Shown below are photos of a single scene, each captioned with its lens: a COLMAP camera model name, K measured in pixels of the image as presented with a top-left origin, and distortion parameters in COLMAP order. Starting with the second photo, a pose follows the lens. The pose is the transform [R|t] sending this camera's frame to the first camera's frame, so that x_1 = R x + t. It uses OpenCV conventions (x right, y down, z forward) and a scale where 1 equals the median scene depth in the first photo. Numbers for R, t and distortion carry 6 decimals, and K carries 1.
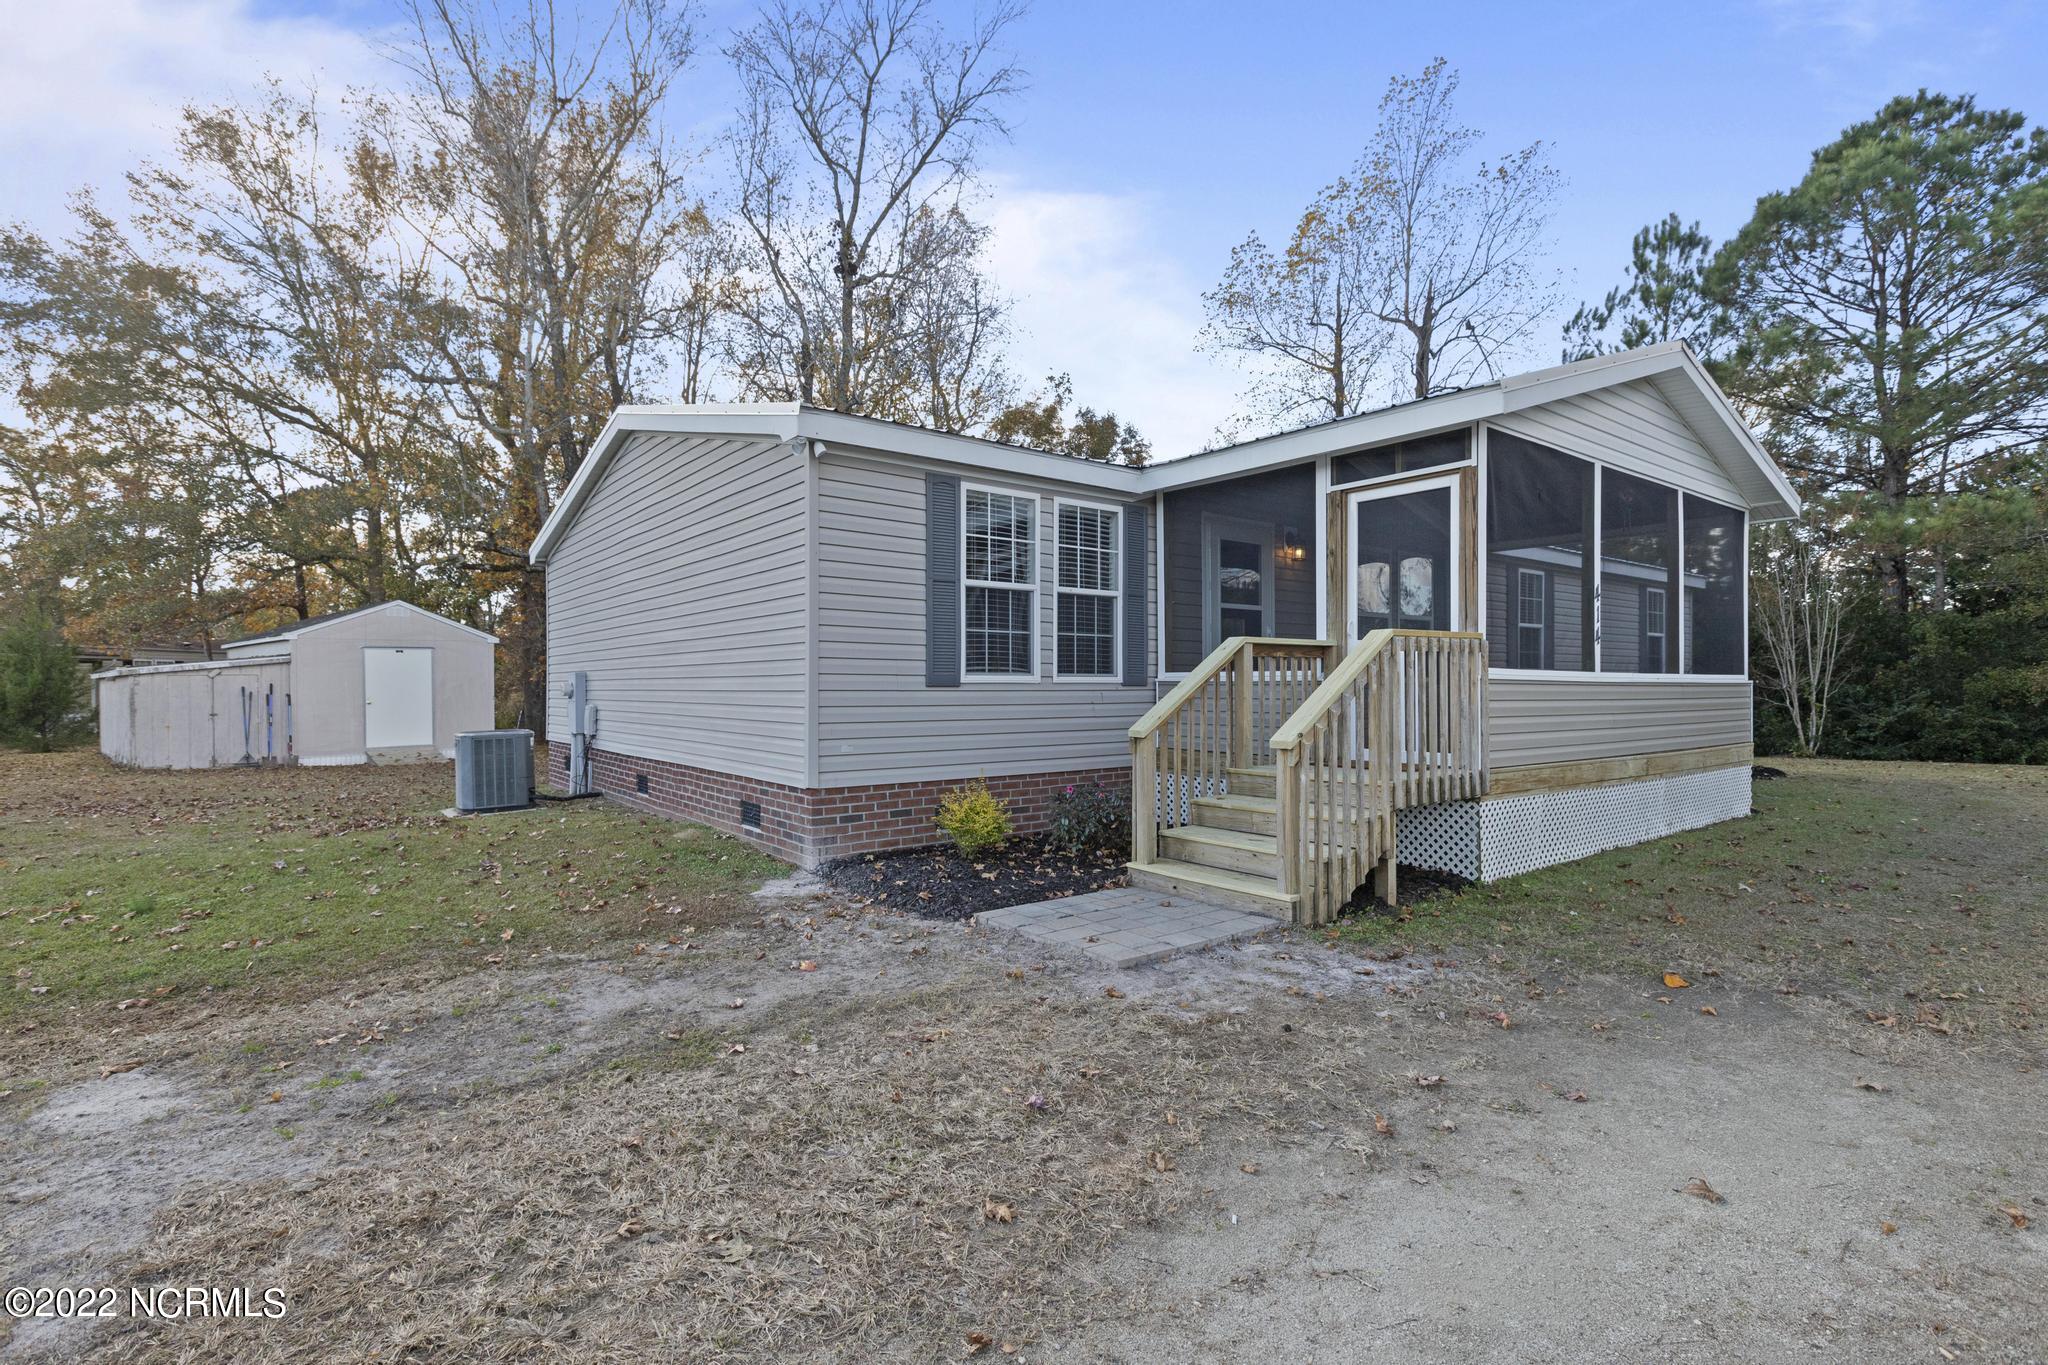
lens RADIAL K [[944.0, 0, 1022.6], [0, 944.0, 688.3], [0, 0, 1]] dist [0.002475, -0.000466]
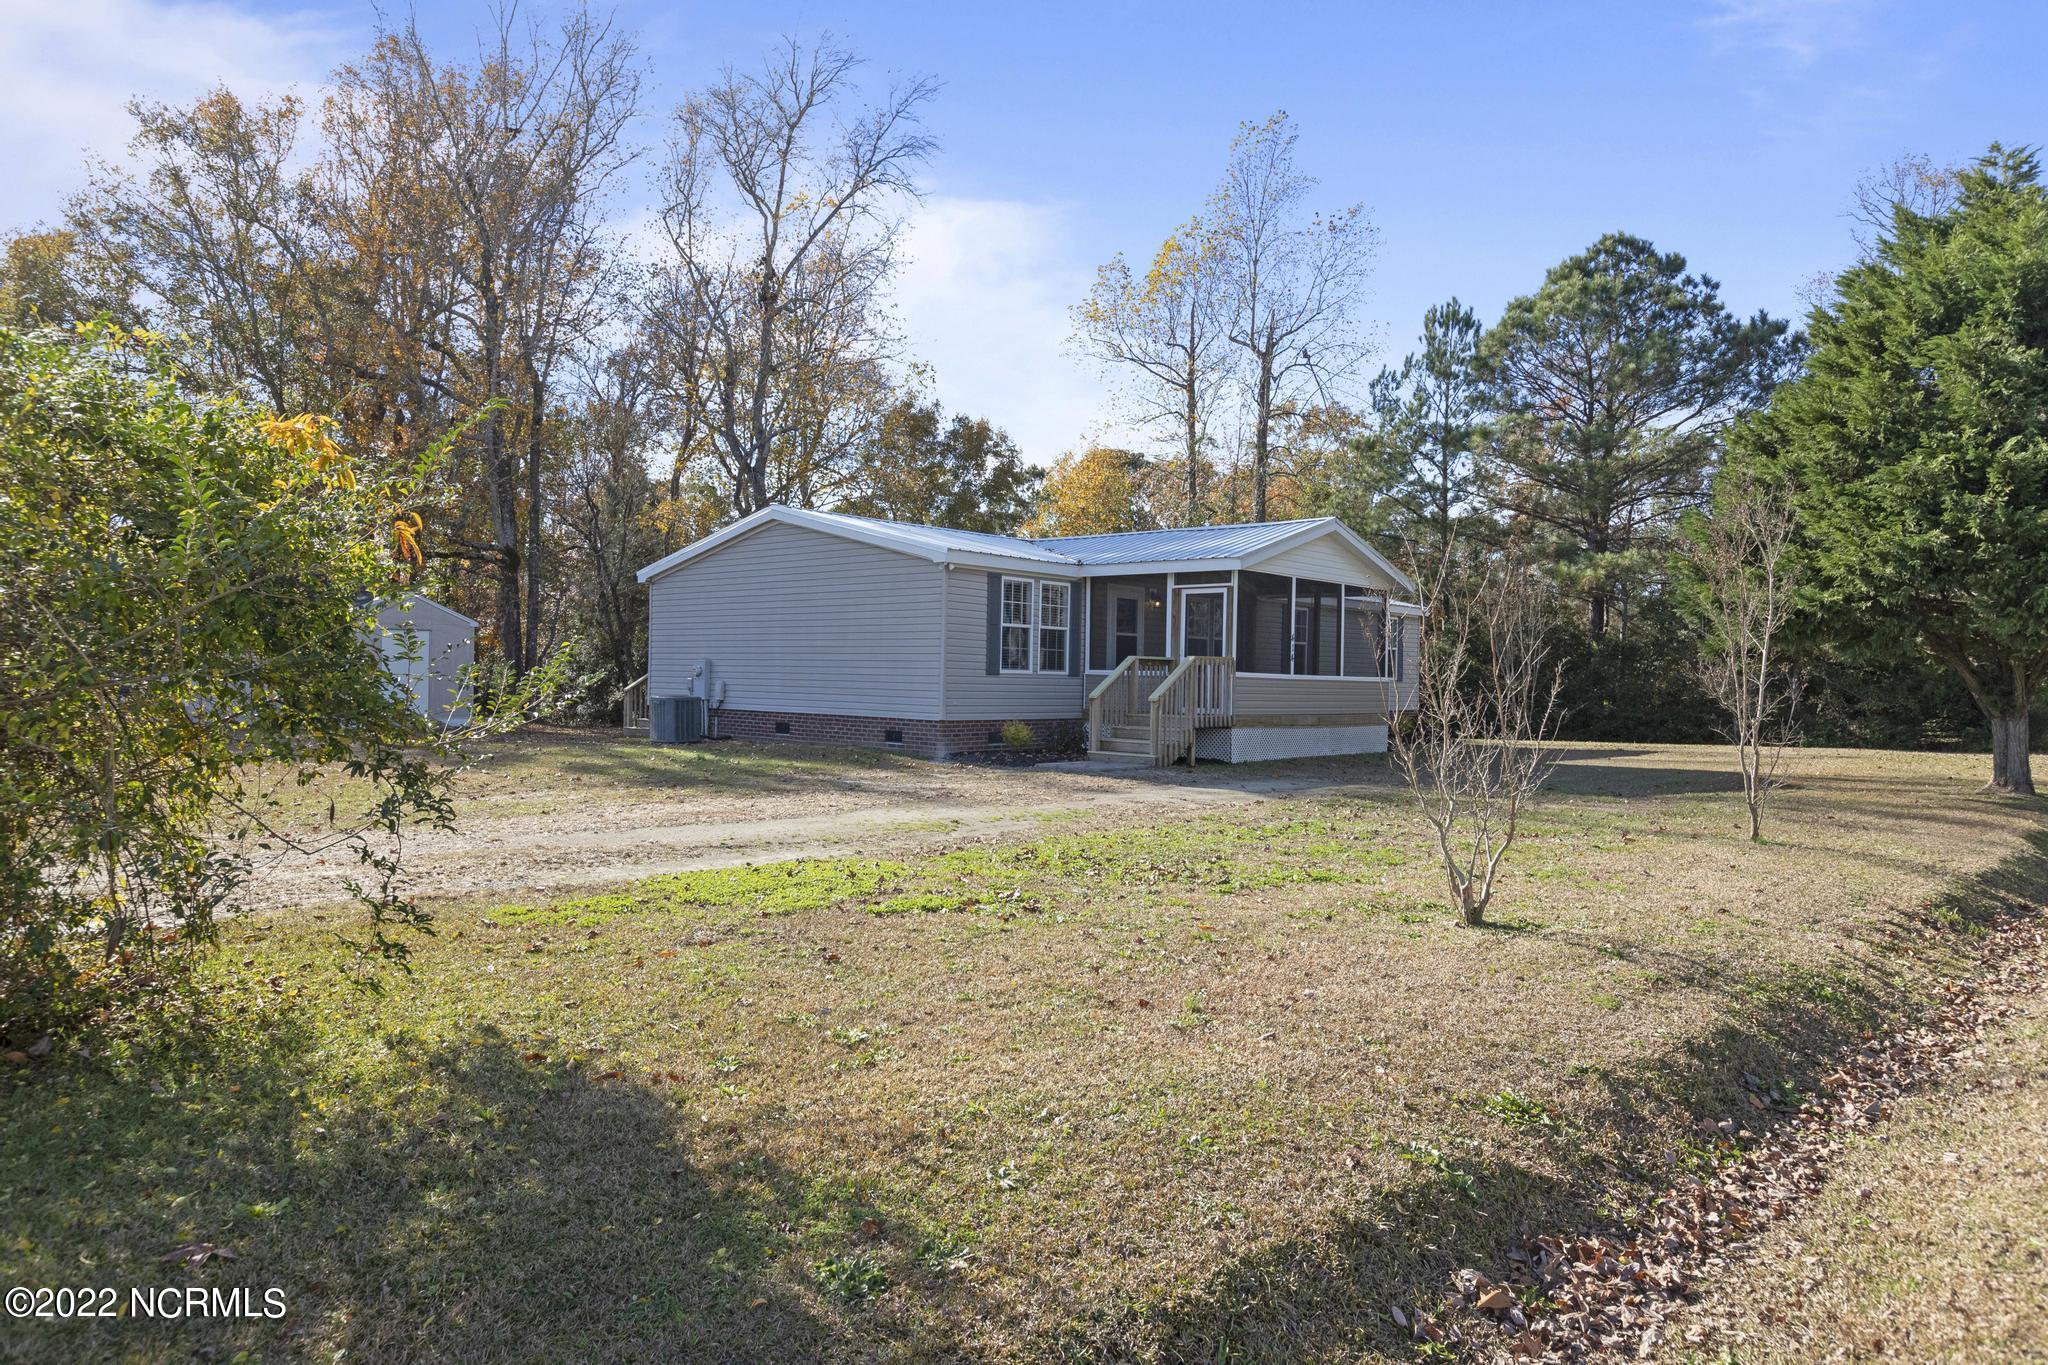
lens RADIAL K [[1307.8, 0, 1022.6], [0, 1307.8, 678.0], [0, 0, 1]] dist [0.004909, 0.000498]
pose [[0.981236, 0.020936, 0.191673, -0.175818], [-0.020717, 0.999780, -0.003148, 0.003666], [-0.191697, -0.000882, 0.981454, -0.564910]]
